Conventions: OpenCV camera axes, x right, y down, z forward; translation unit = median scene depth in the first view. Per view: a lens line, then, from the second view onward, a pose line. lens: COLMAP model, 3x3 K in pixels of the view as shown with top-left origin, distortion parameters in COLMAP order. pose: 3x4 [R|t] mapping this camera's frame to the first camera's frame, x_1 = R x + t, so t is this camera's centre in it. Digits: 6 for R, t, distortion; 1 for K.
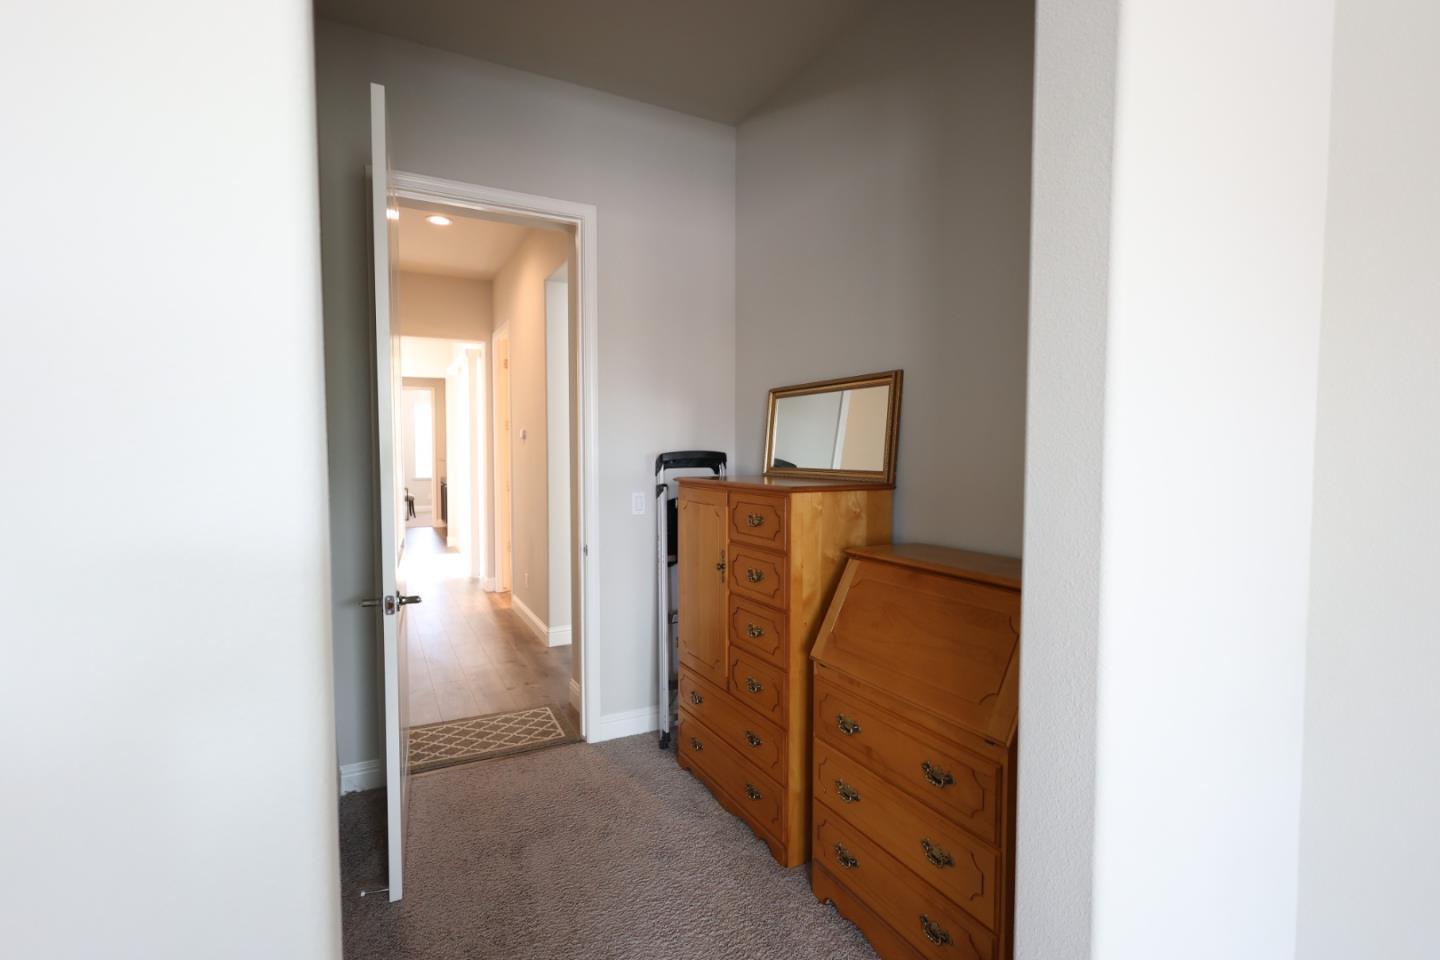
lens RADIAL K [[666.4, 0, 720.0], [0, 666.4, 480.0], [0, 0, 1]] dist [0.003468, -0.000484]
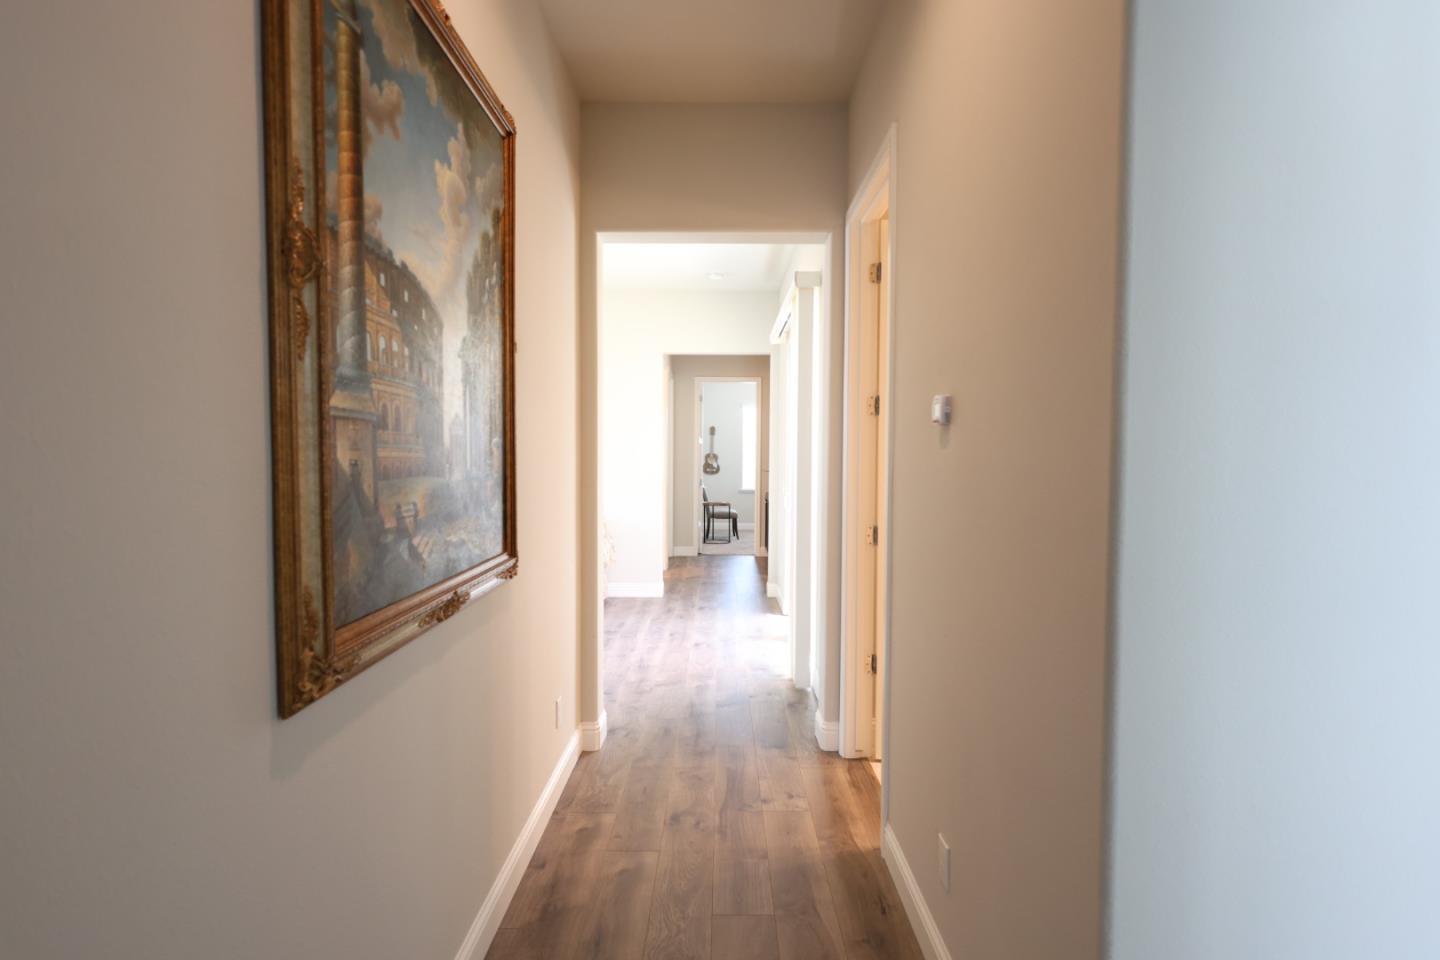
lens RADIAL K [[666.4, 0, 720.0], [0, 666.4, 480.0], [0, 0, 1]] dist [0.003468, -0.000484]
pose [[0.884586, 0.020068, -0.465945, -0.171466], [-0.025186, 0.999671, -0.004760, -0.022037], [0.465696, 0.015945, 0.884801, 0.473960]]
